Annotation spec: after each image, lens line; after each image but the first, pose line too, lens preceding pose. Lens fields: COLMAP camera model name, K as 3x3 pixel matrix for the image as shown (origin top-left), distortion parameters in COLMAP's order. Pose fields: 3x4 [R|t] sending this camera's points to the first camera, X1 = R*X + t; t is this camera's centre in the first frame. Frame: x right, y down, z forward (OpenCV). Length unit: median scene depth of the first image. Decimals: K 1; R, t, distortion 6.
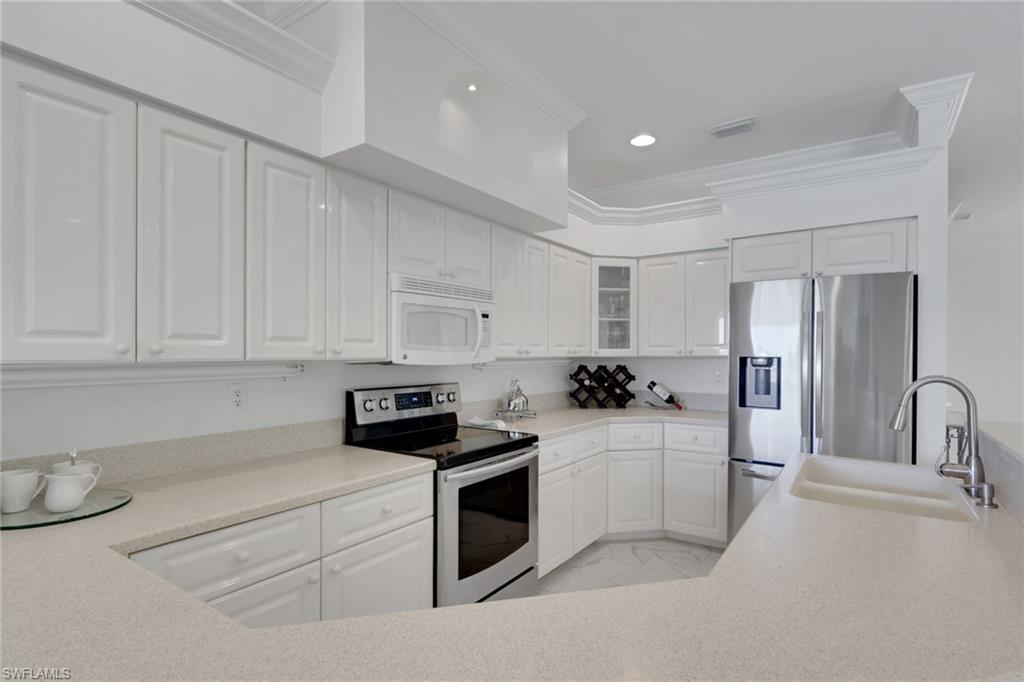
lens RADIAL K [[499.5, 0, 521.4], [0, 499.5, 352.9], [0, 0, 1]] dist [0.000508, 0.000143]
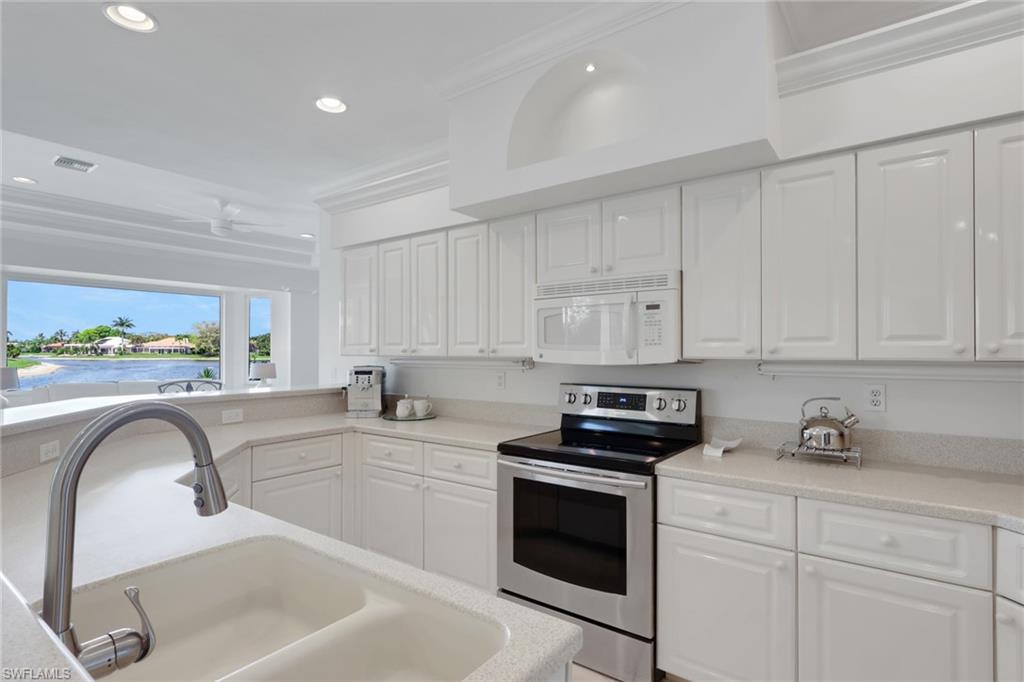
lens RADIAL K [[499.5, 0, 536.1], [0, 499.5, 345.0], [0, 0, 1]] dist [0.000508, 0.000143]
pose [[-0.004946, -0.015322, -0.999870, 0.706741], [-0.001443, 0.999882, -0.015315, 0.000689], [0.999987, 0.001367, -0.004968, 0.775542]]
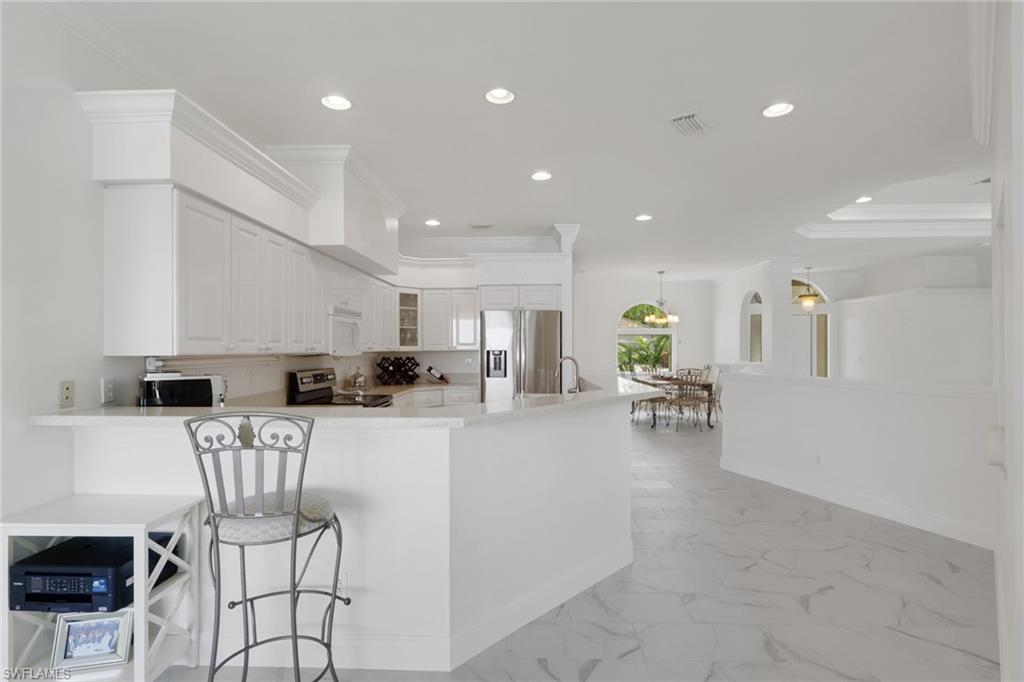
lens RADIAL K [[499.5, 0, 506.8], [0, 499.5, 343.2], [0, 0, 1]] dist [0.000508, 0.000143]
pose [[0.847711, 0.001370, 0.530456, -0.512547], [0.004776, 0.999936, -0.010215, 0.000192], [-0.530436, 0.011193, 0.847651, -0.651700]]
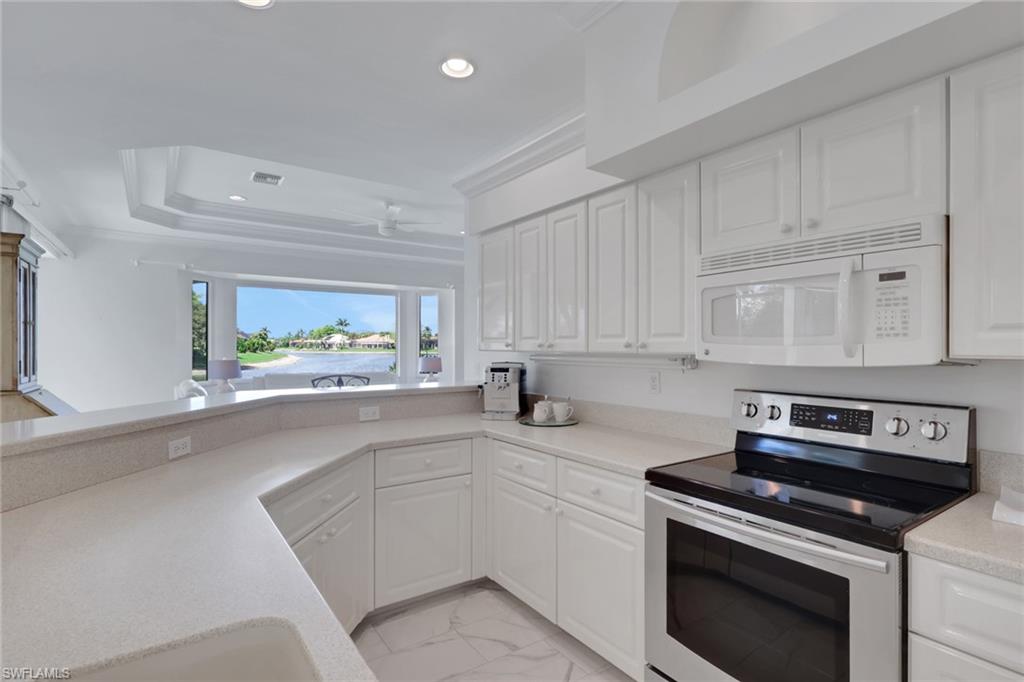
lens RADIAL K [[499.5, 0, 541.0], [0, 499.5, 346.8], [0, 0, 1]] dist [0.000508, 0.000143]
pose [[-0.315400, -0.001586, -0.948958, 0.507770], [-0.002388, 0.999997, -0.000878, 0.000150], [0.948956, 0.001989, -0.315402, 0.779985]]
